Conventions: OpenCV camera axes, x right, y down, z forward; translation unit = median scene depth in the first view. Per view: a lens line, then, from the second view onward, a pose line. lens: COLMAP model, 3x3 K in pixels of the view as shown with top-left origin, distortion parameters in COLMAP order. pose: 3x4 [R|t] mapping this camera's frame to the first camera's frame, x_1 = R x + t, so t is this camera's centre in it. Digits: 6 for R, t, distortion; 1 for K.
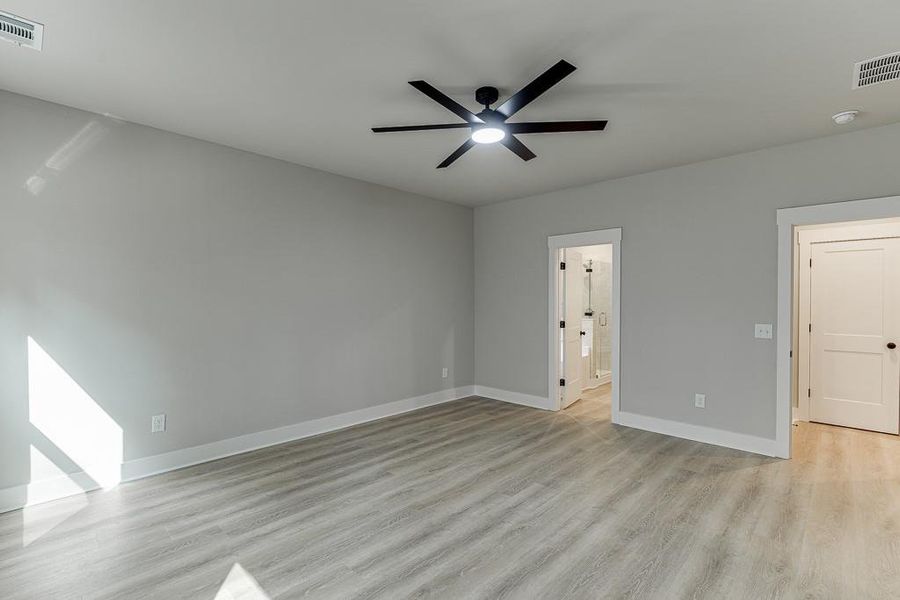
lens RADIAL K [[403.9, 0, 455.2], [0, 403.9, 303.1], [0, 0, 1]] dist [0.003124, 0.000310]
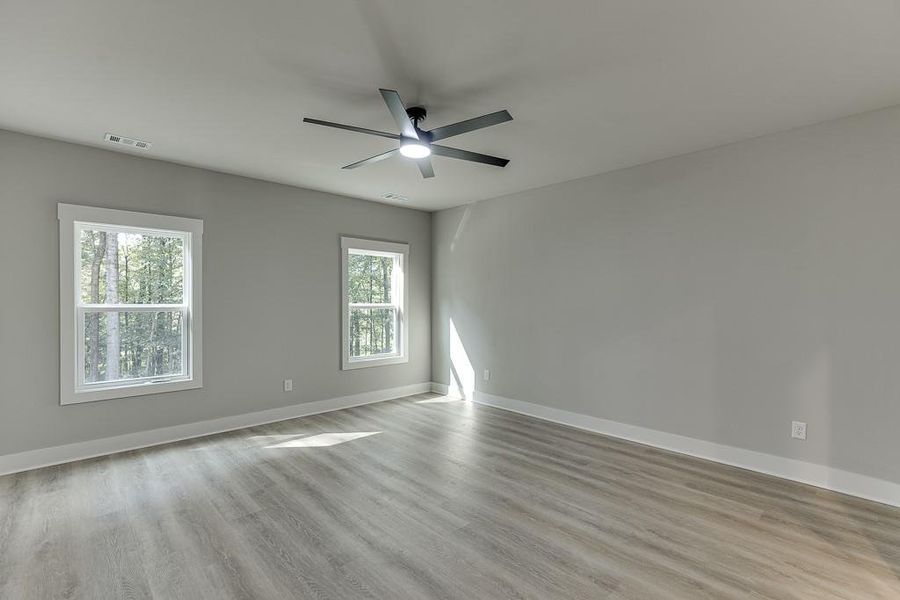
lens RADIAL K [[414.2, 0, 460.3], [0, 414.2, 301.9], [0, 0, 1]] dist [0.003876, 0.000446]
pose [[-0.034646, -0.002396, -0.999397, 0.867047], [-0.006271, 0.999978, -0.002180, 0.001380], [0.999380, 0.006191, -0.034660, 0.843837]]
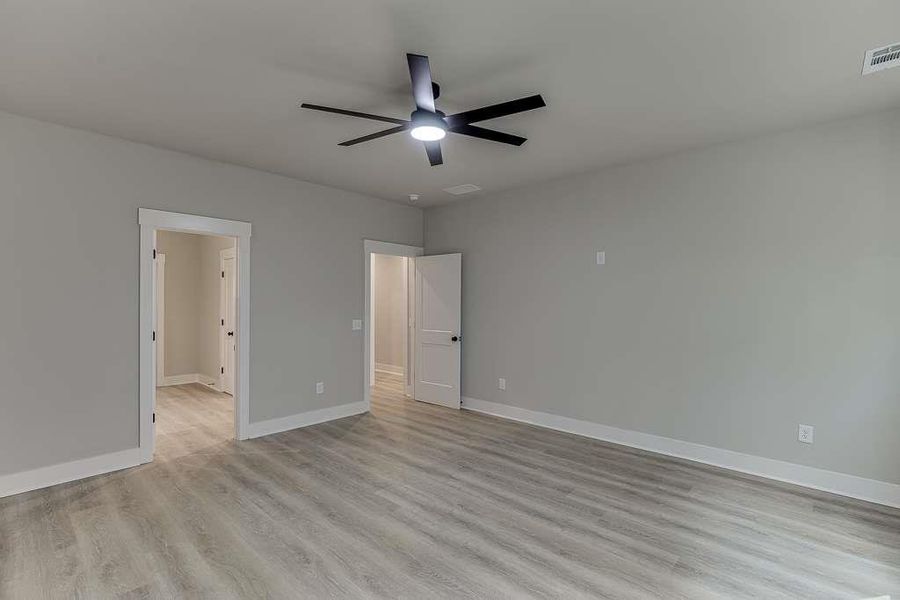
lens RADIAL K [[414.6, 0, 454.8], [0, 414.6, 303.5], [0, 0, 1]] dist [-0.002300, -0.000630]
pose [[-0.023416, 0.001899, 0.999724, -0.657465], [0.000924, 0.999998, -0.001878, 0.000212], [-0.999725, 0.000880, -0.023418, 0.698919]]
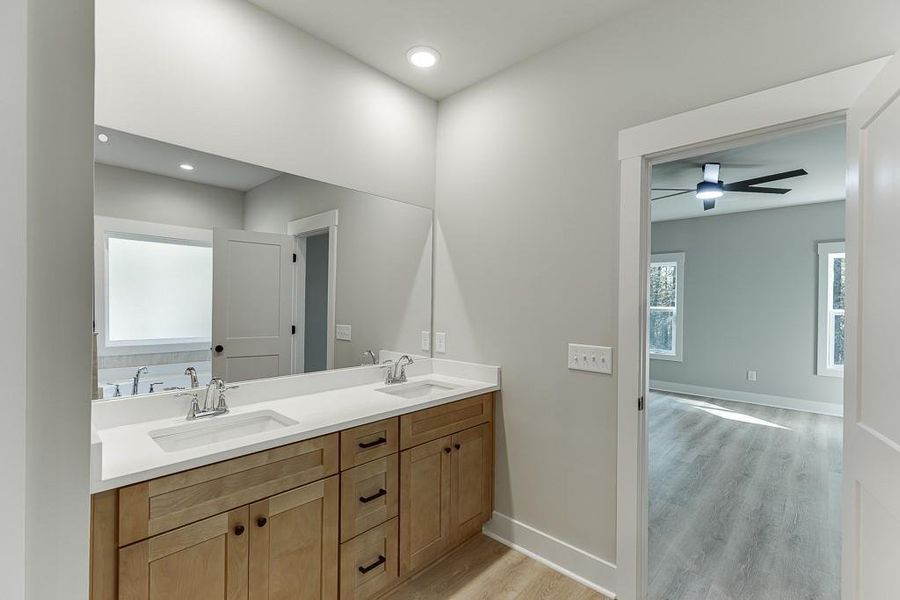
lens RADIAL K [[403.9, 0, 455.2], [0, 403.9, 303.1], [0, 0, 1]] dist [0.003124, 0.000310]
pose [[-0.999513, -0.011537, -0.029002, 0.760916], [-0.011657, 0.999924, 0.003962, -0.006487], [0.028954, 0.004298, -0.999571, 1.785161]]
